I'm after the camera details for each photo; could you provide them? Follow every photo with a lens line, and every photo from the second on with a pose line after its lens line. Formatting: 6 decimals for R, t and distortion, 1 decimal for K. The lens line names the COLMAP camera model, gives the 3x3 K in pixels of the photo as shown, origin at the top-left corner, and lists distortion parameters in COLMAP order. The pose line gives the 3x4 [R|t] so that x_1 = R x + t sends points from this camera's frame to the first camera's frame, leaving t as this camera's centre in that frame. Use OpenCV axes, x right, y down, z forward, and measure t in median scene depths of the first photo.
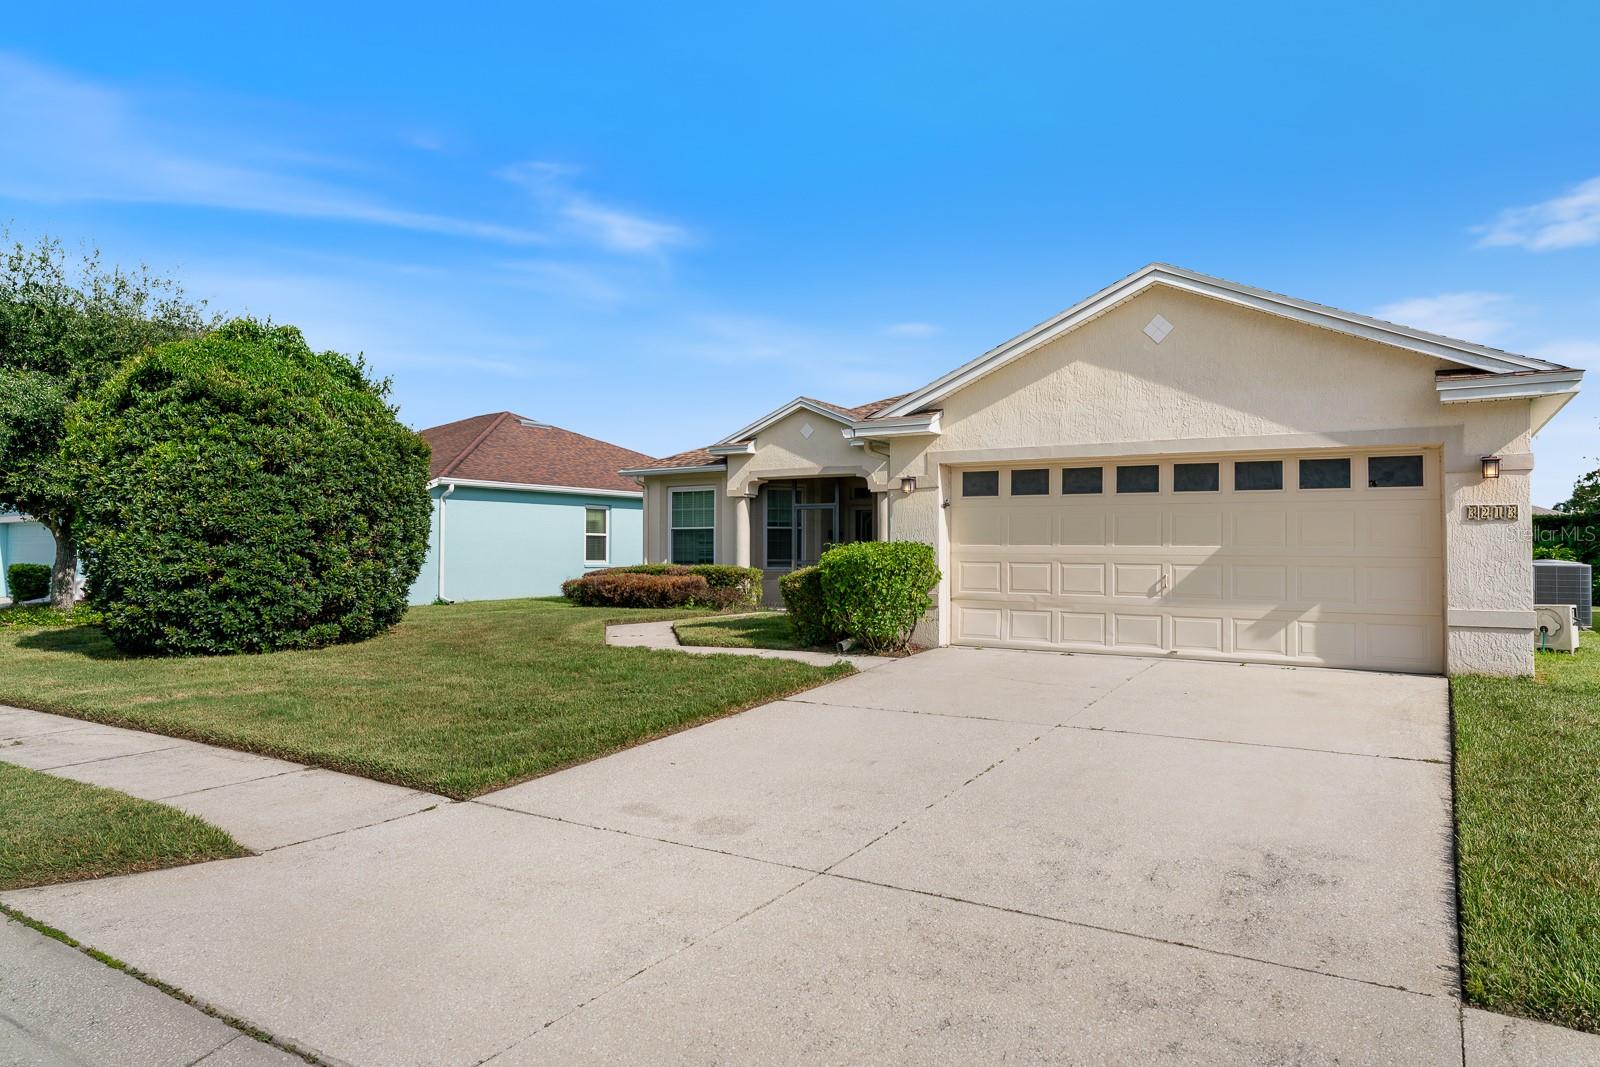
lens RADIAL K [[984.0, 0, 800.0], [0, 984.0, 533.5], [0, 0, 1]] dist [-0.020262, 0.001263]
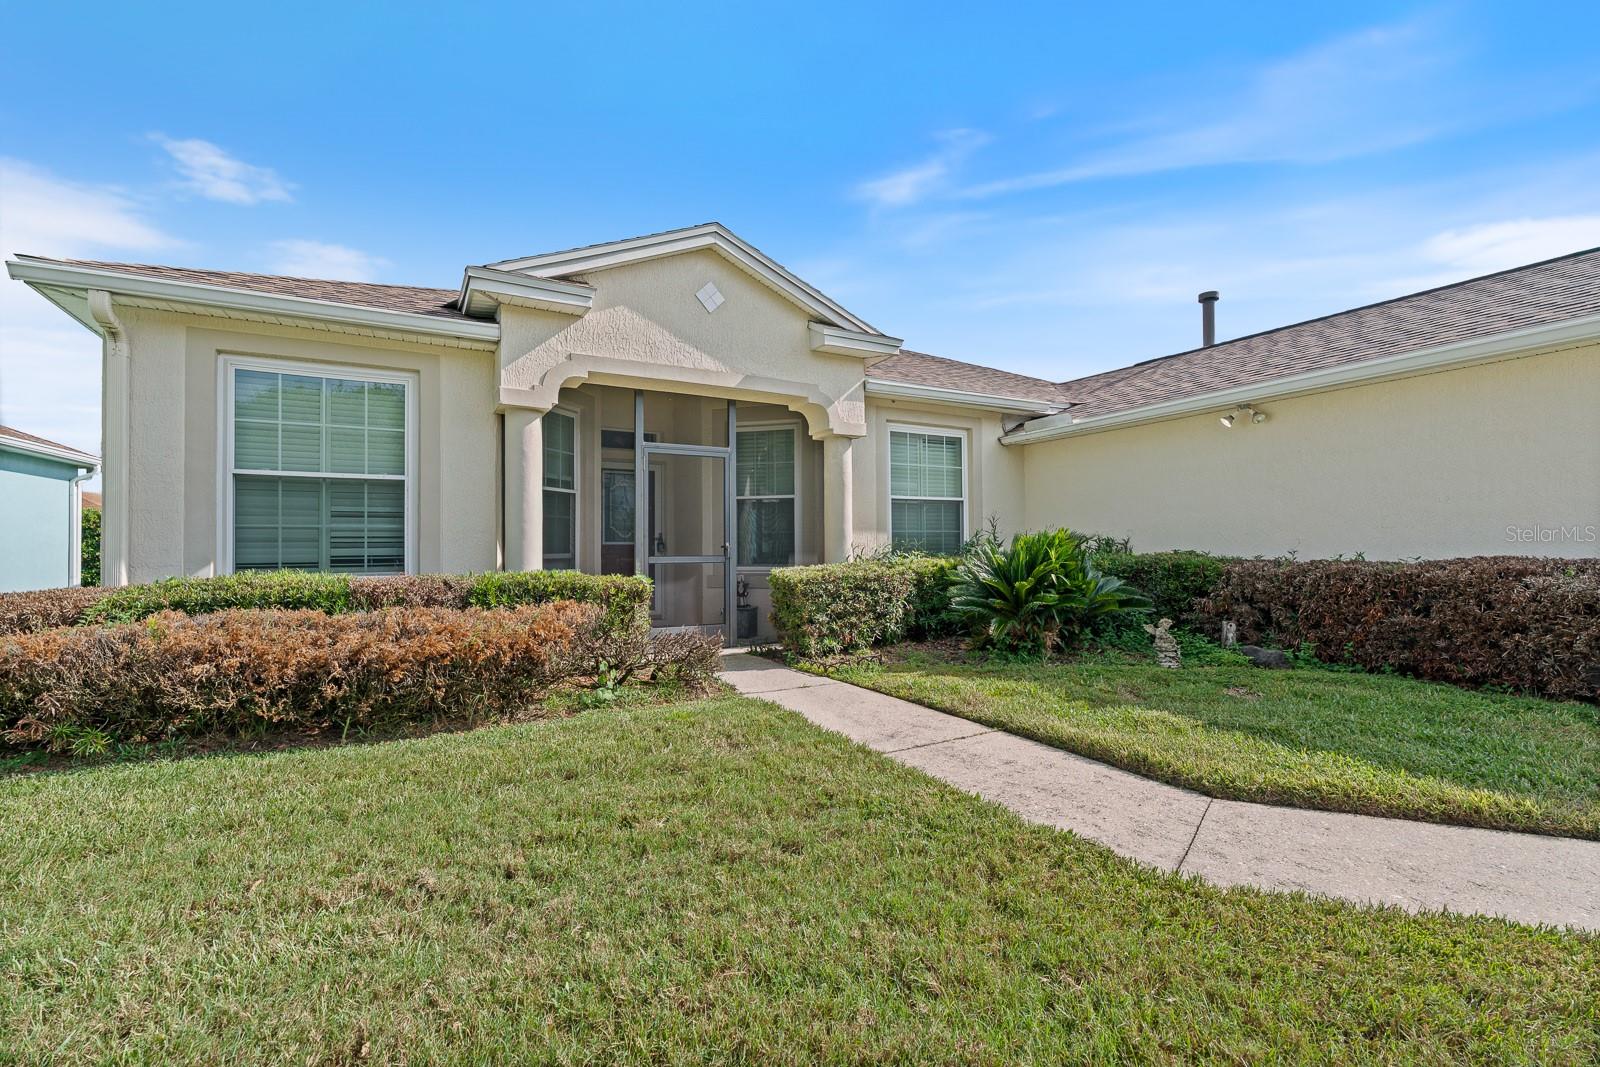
lens RADIAL K [[716.4, 0, 796.6], [0, 716.4, 528.1], [0, 0, 1]] dist [0.000924, -0.000006]
pose [[0.477133, 0.019271, 0.878620, -0.269910], [-0.014310, 0.999797, -0.014157, 0.016576], [-0.878714, -0.005818, 0.477312, 0.732658]]
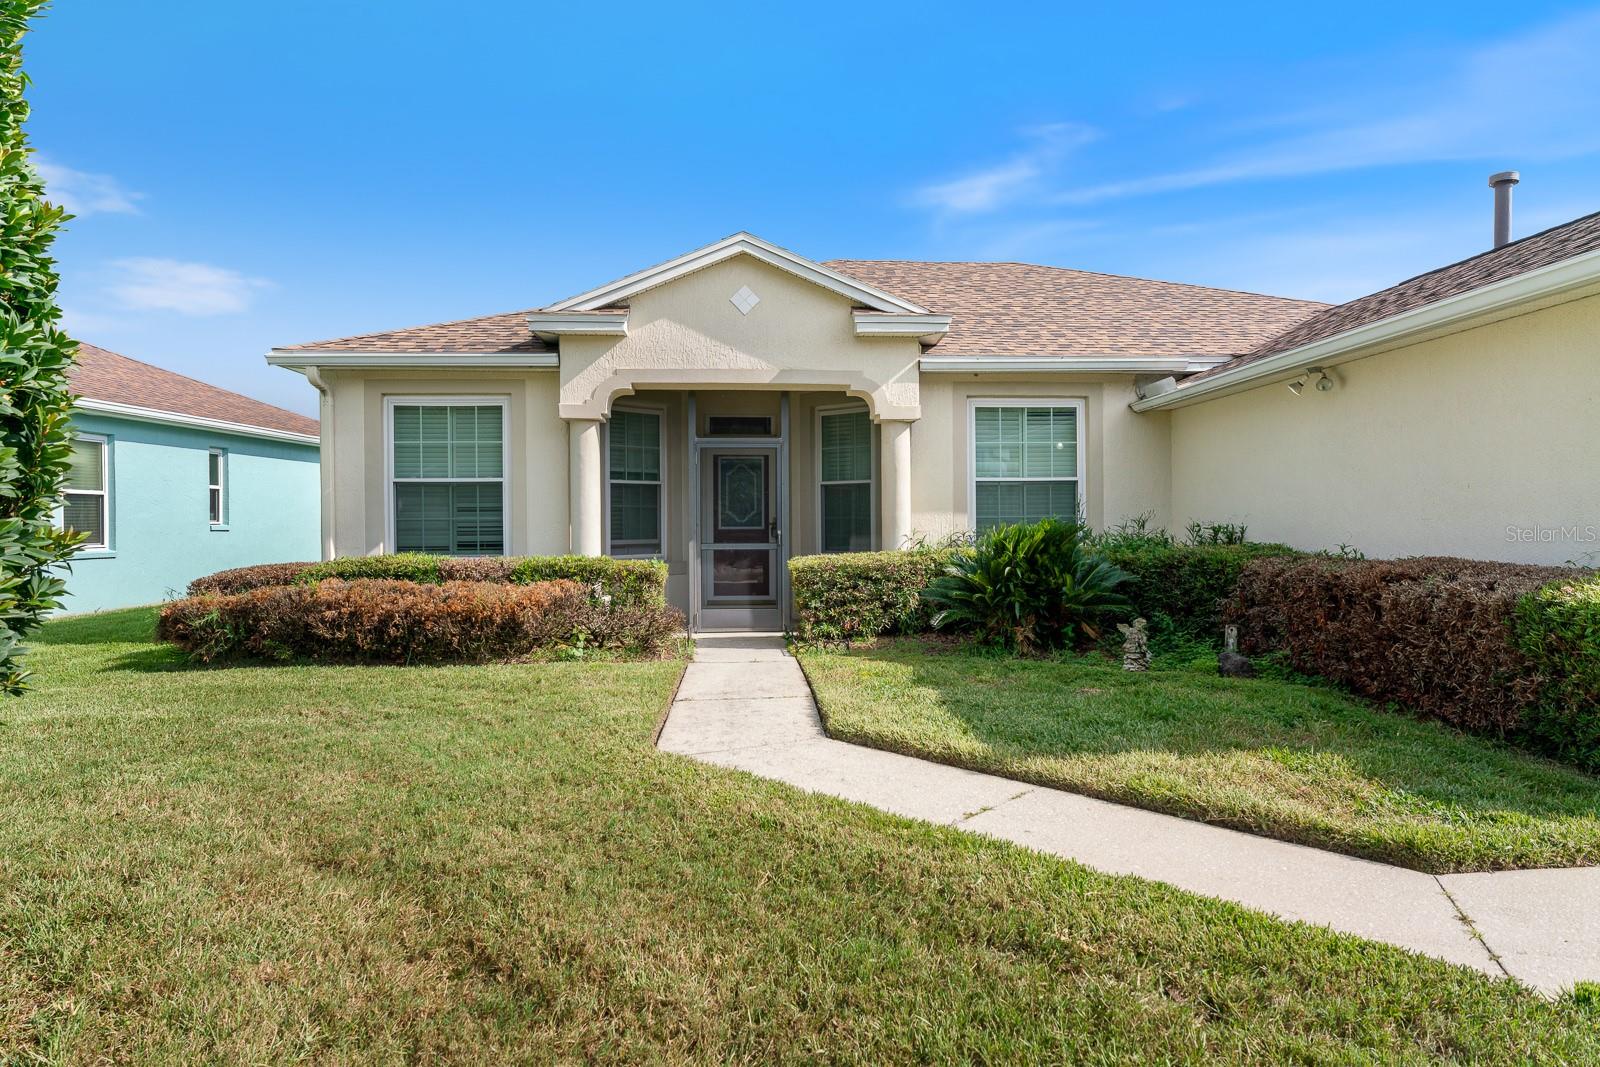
lens RADIAL K [[984.0, 0, 800.0], [0, 984.0, 533.5], [0, 0, 1]] dist [-0.020262, 0.001263]
pose [[0.817459, -0.013787, 0.575821, -0.256485], [-0.007223, 0.999390, 0.034182, 0.003274], [-0.575941, -0.032101, 0.816861, 0.508599]]
